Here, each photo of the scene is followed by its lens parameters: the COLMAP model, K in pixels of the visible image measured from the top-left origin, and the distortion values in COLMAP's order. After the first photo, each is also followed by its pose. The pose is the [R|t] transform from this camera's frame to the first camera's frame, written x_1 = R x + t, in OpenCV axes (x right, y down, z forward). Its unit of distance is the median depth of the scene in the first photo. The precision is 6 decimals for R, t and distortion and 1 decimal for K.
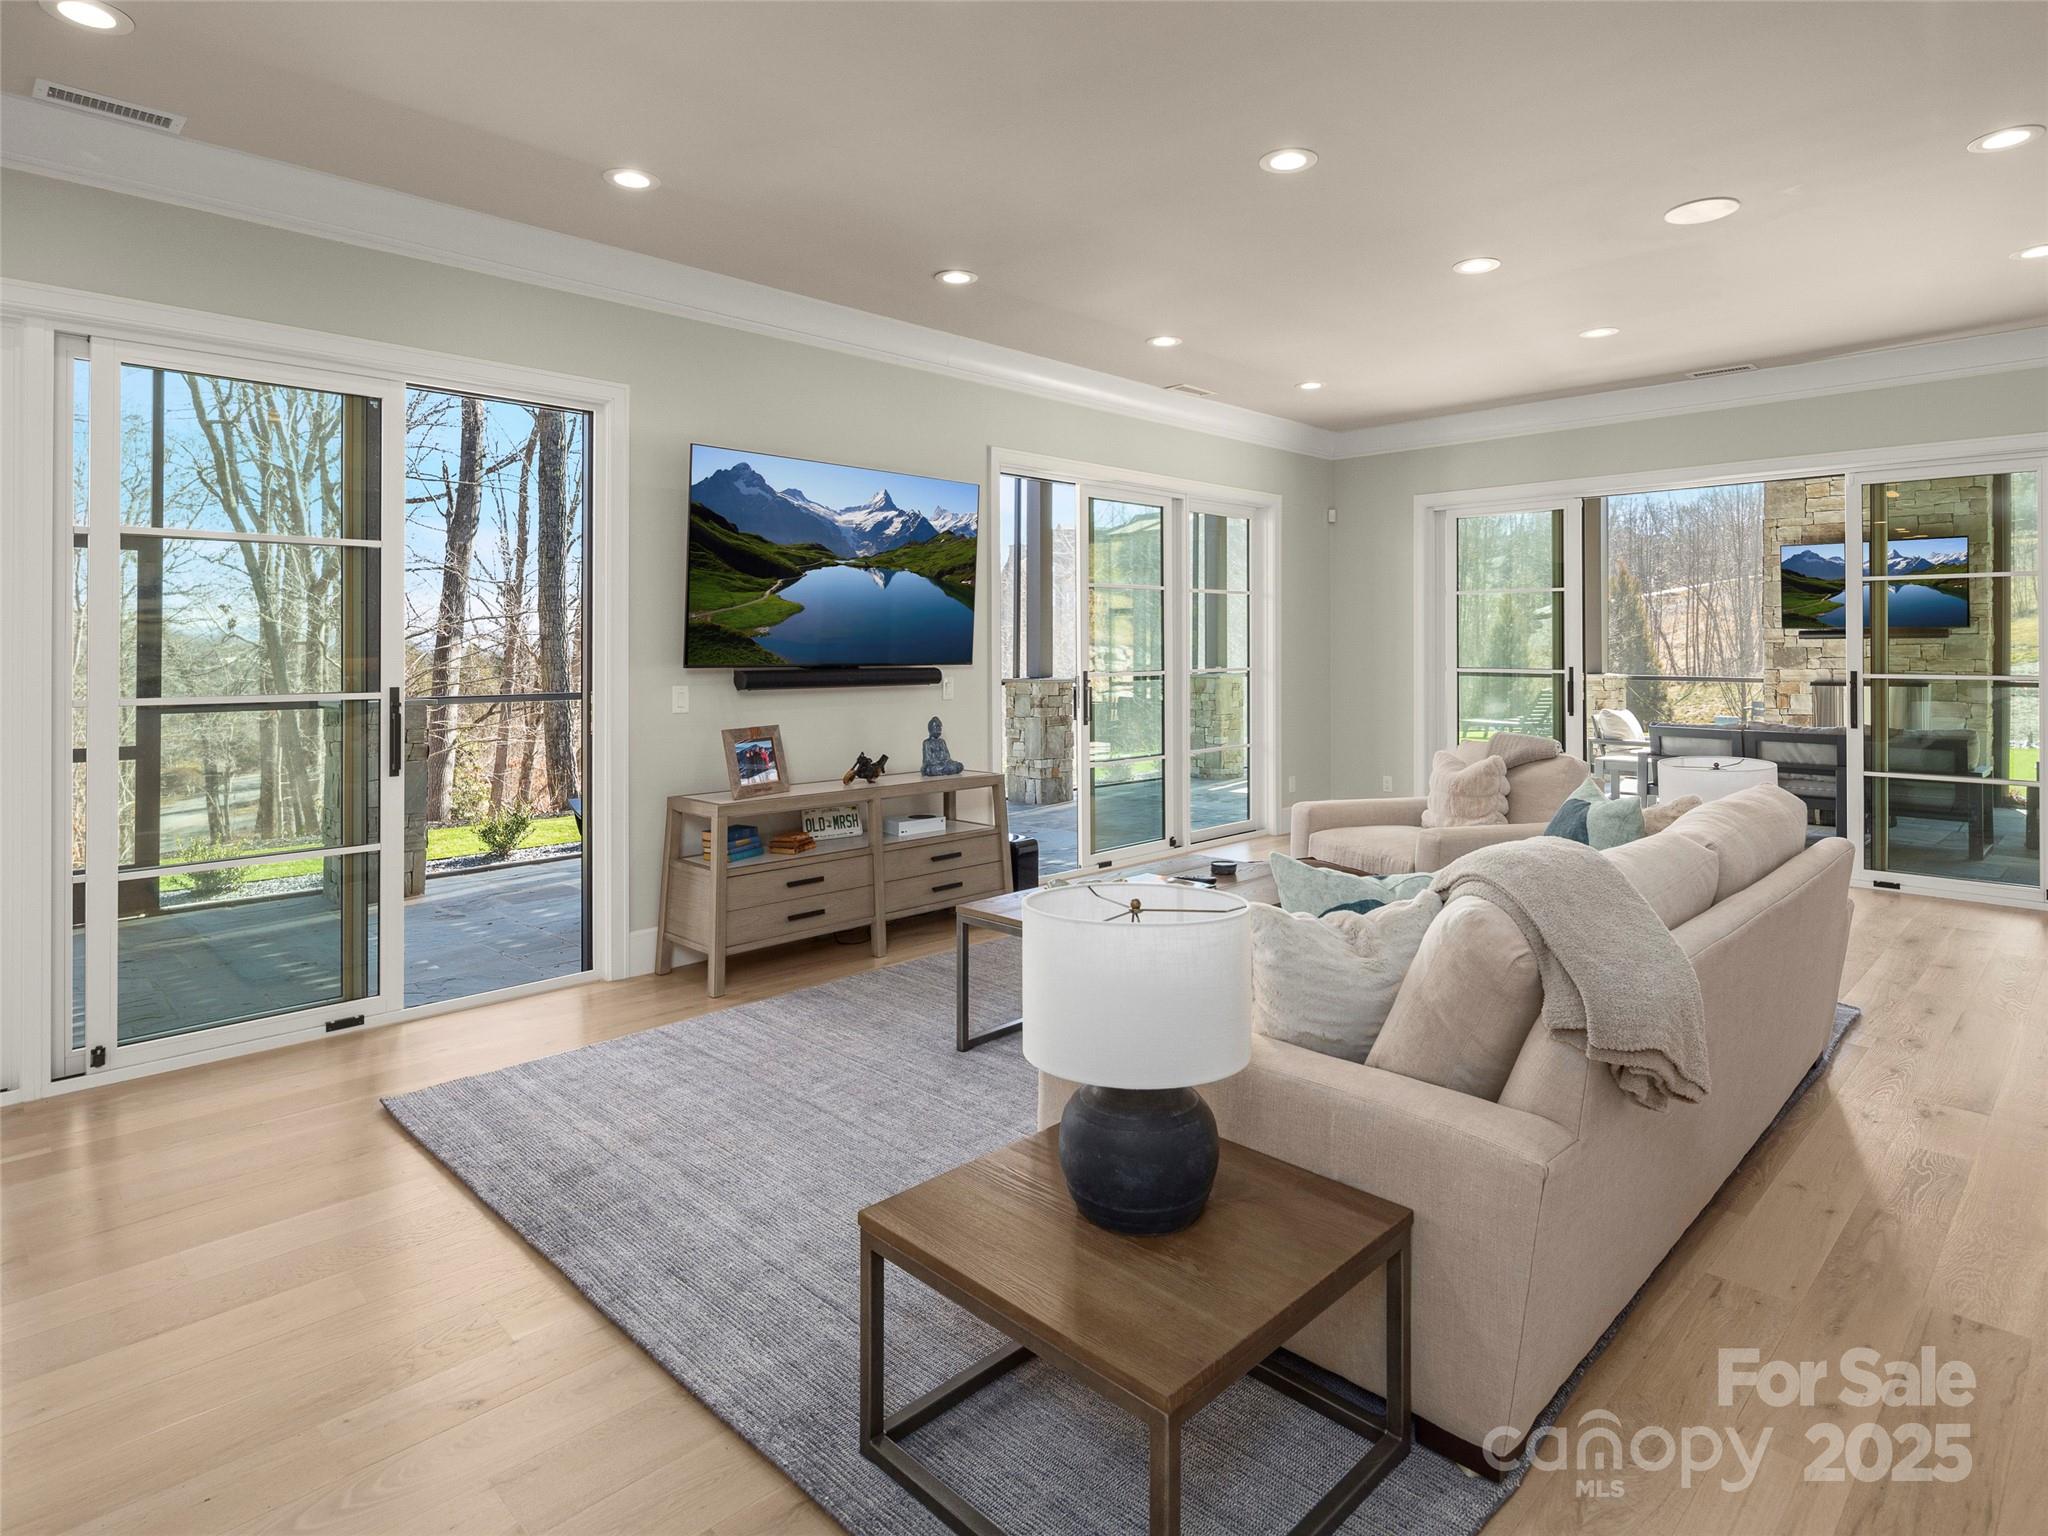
lens RADIAL K [[1117.4, 0, 1018.2], [0, 1117.4, 768.7], [0, 0, 1]] dist [0.001277, 0.000667]
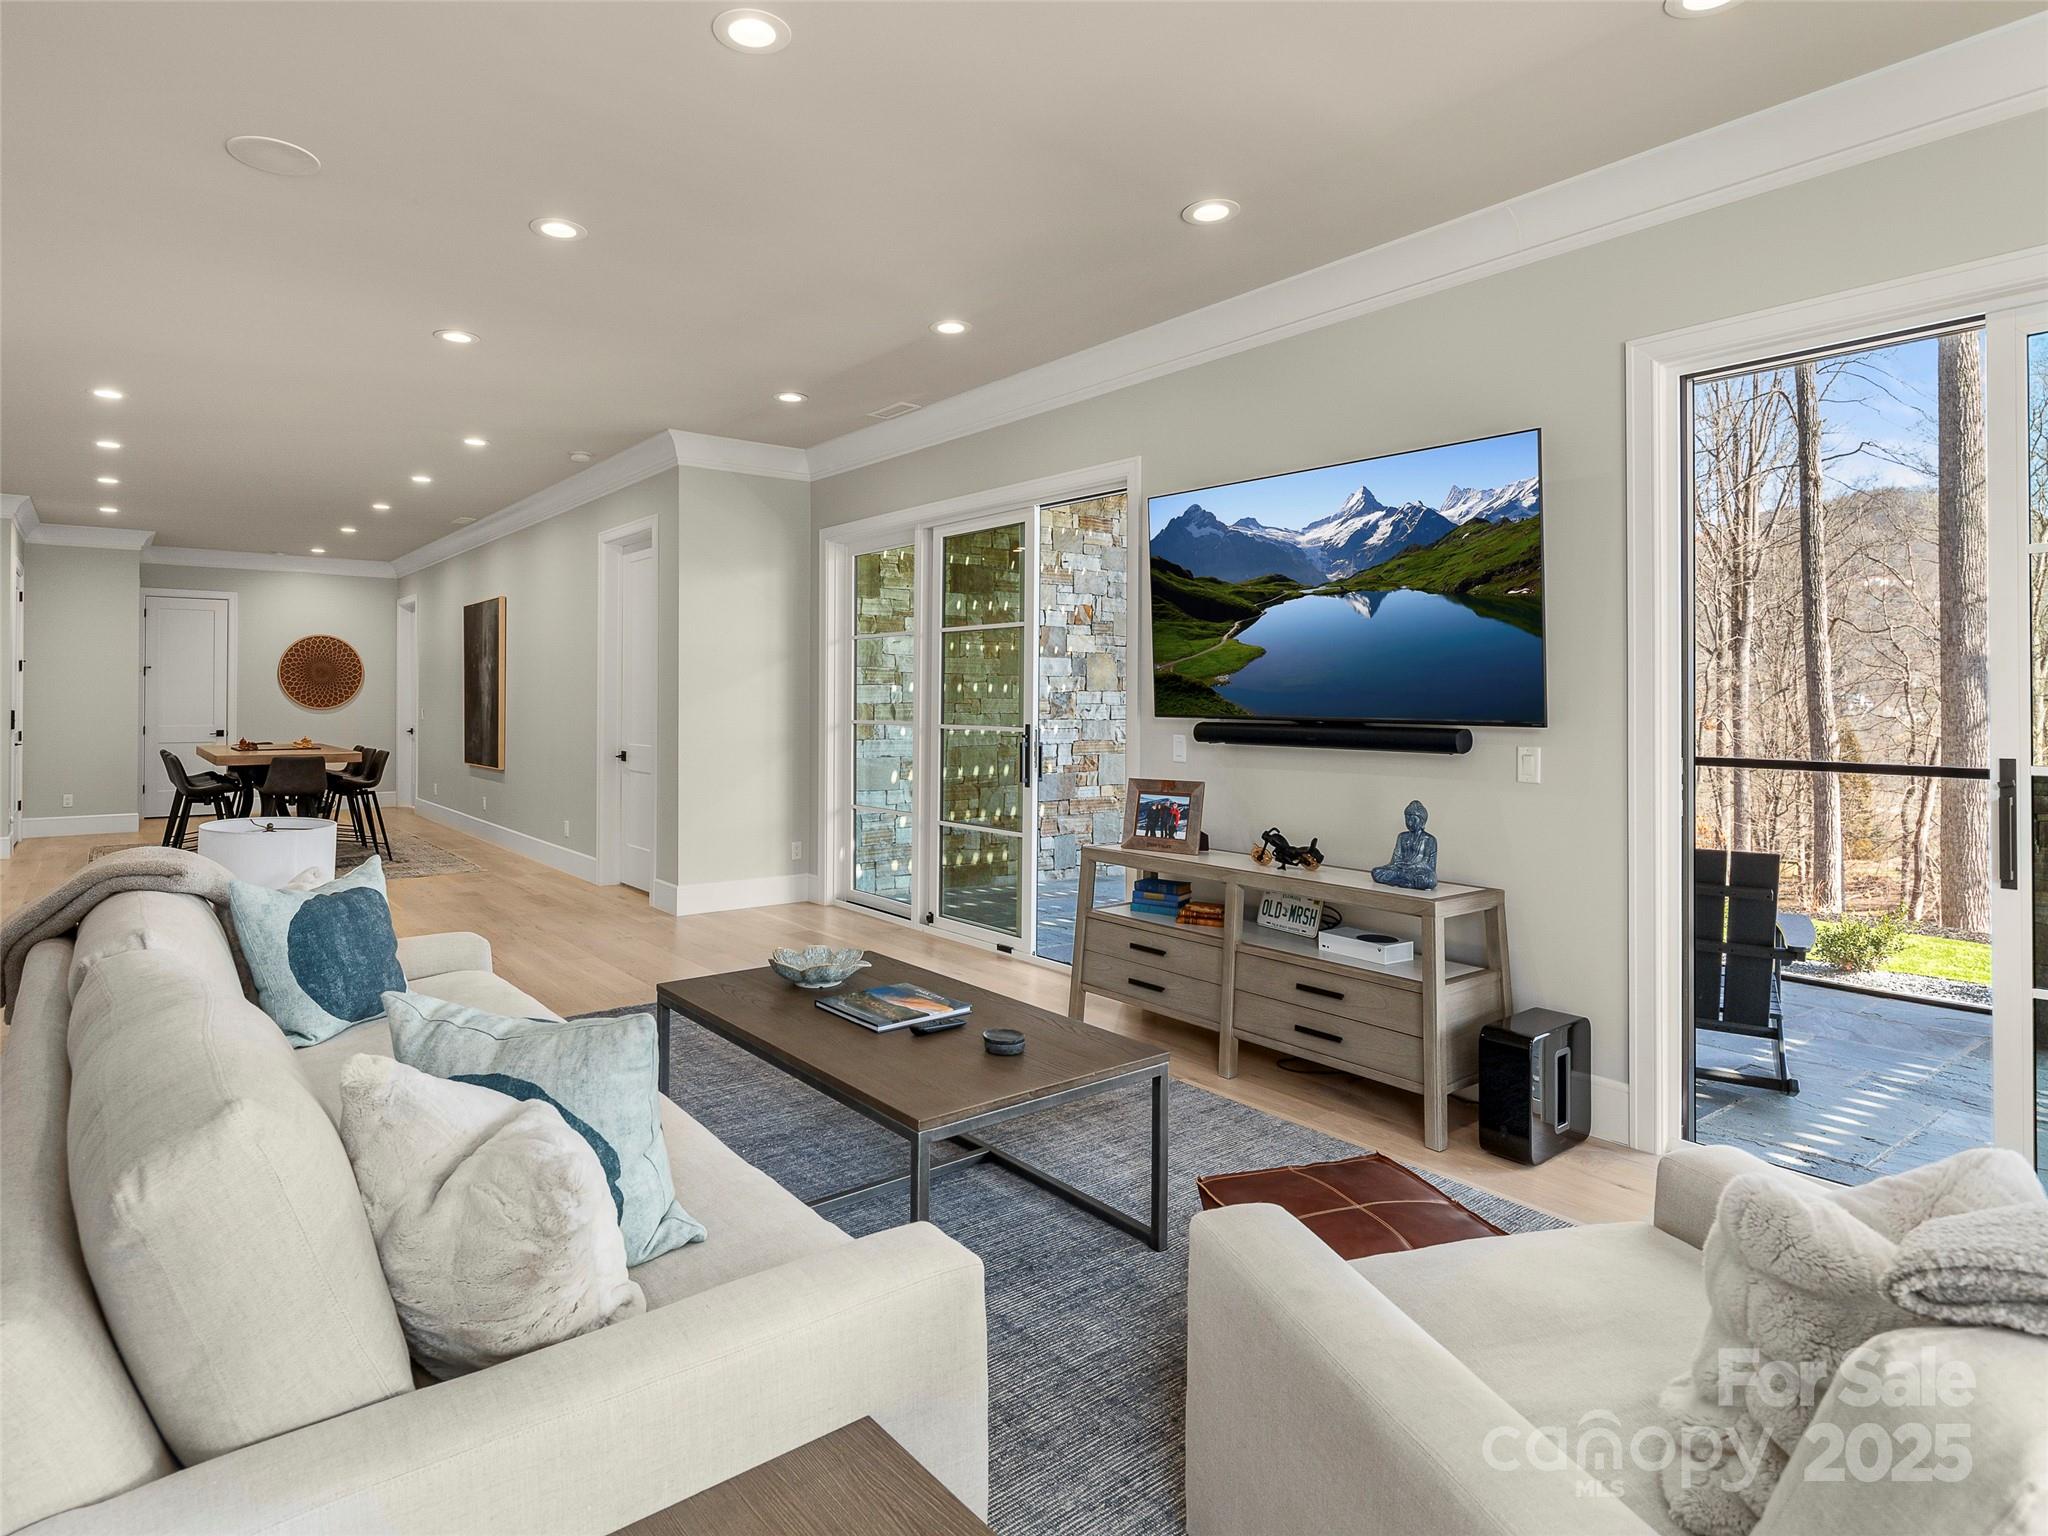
lens RADIAL K [[1117.4, 0, 1018.1], [0, 1117.4, 766.2], [0, 0, 1]] dist [0.001277, 0.000667]
pose [[-0.106929, 0.059186, -0.992504, 0.673317], [-0.110920, 0.991285, 0.071063, -0.095153], [0.988060, 0.117688, -0.099432, 0.894701]]
